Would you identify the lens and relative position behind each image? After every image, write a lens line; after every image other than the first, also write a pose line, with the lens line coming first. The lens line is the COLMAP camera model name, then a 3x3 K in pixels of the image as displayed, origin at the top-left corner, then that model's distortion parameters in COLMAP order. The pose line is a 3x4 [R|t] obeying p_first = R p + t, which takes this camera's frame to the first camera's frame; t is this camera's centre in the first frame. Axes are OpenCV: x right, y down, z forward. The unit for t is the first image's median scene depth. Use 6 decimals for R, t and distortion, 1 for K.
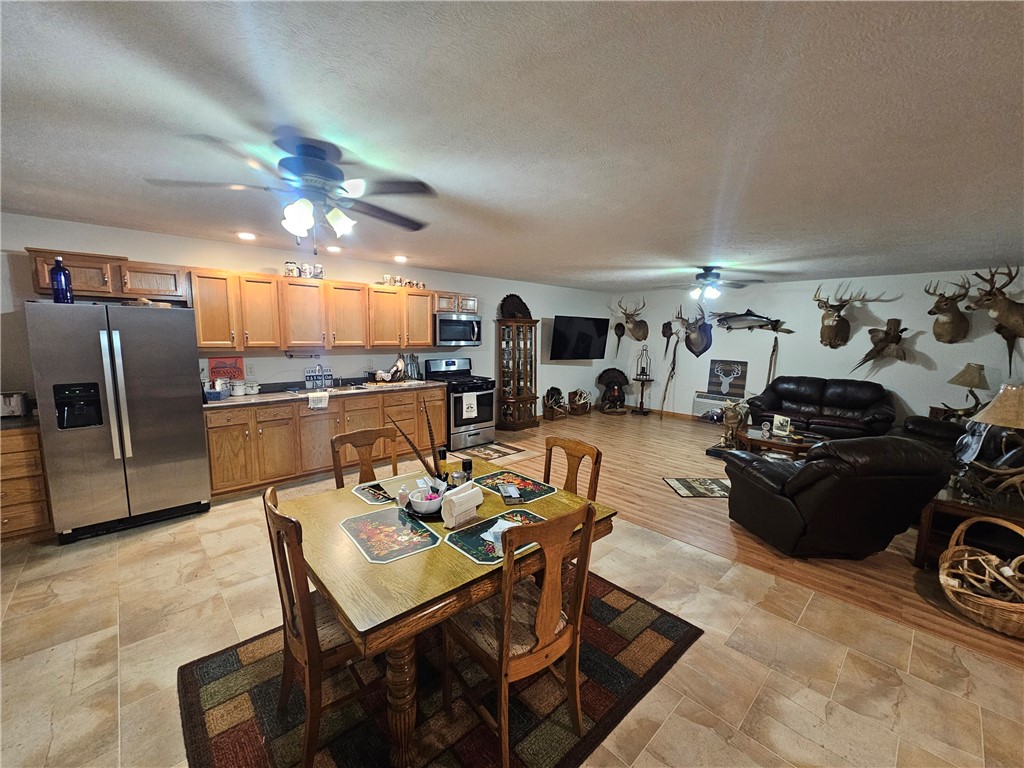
lens RADIAL K [[415.5, 0, 515.4], [0, 415.5, 387.3], [0, 0, 1]] dist [-0.003758, 0.000139]
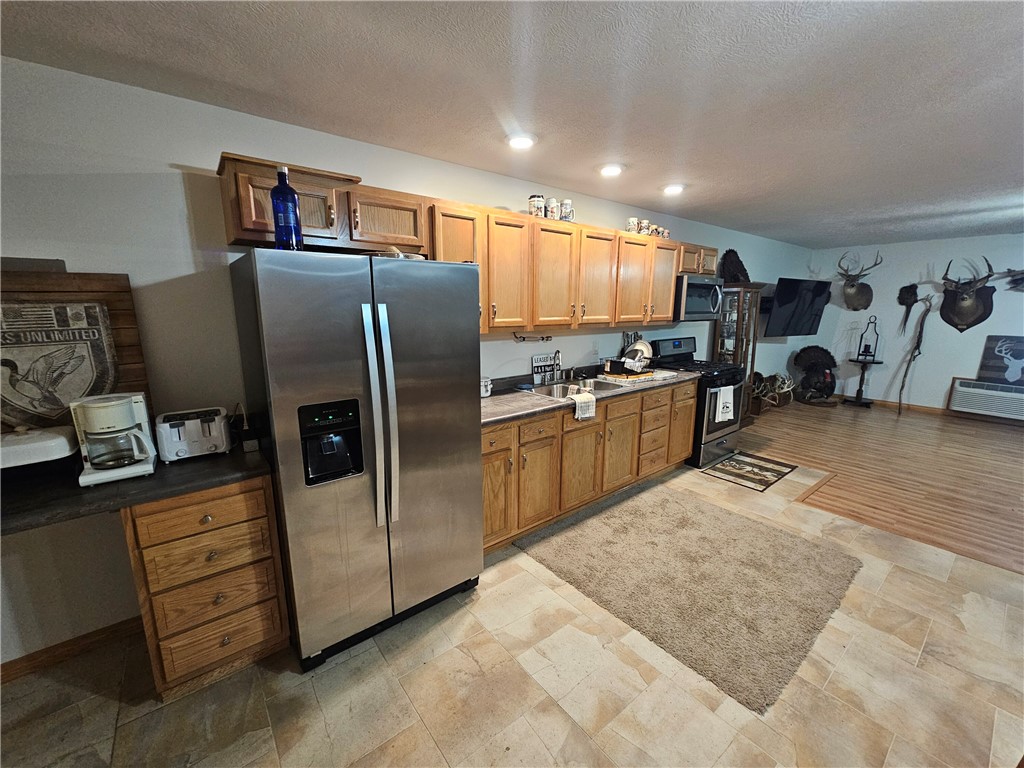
lens RADIAL K [[415.5, 0, 511.1], [0, 415.5, 387.6], [0, 0, 1]] dist [-0.003758, 0.000139]
pose [[0.995547, 0.004950, -0.094136, -0.393573], [0.001524, 0.997645, 0.068578, -0.033343], [0.094254, -0.068417, 0.993195, 0.244990]]
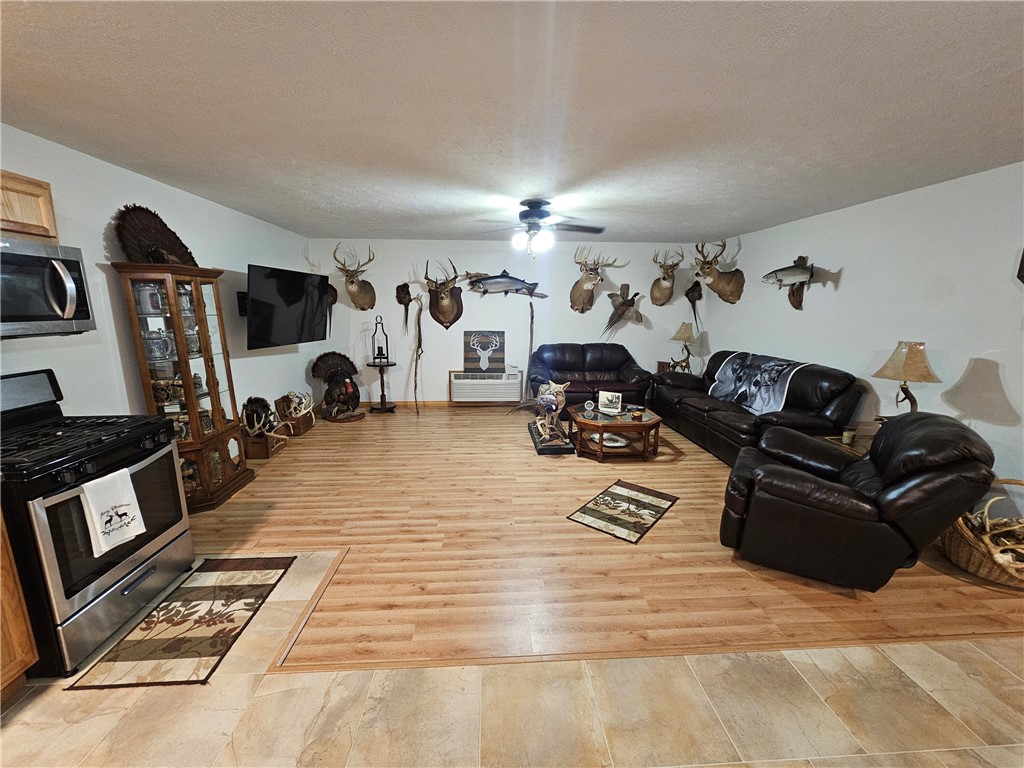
lens RADIAL K [[415.5, 0, 513.0], [0, 415.5, 387.4], [0, 0, 1]] dist [-0.003758, 0.000139]
pose [[0.643625, -0.160086, 0.748411, -0.130960], [0.104514, 0.987103, 0.121262, -0.060505], [-0.758171, 0.000173, 0.652055, 0.511438]]
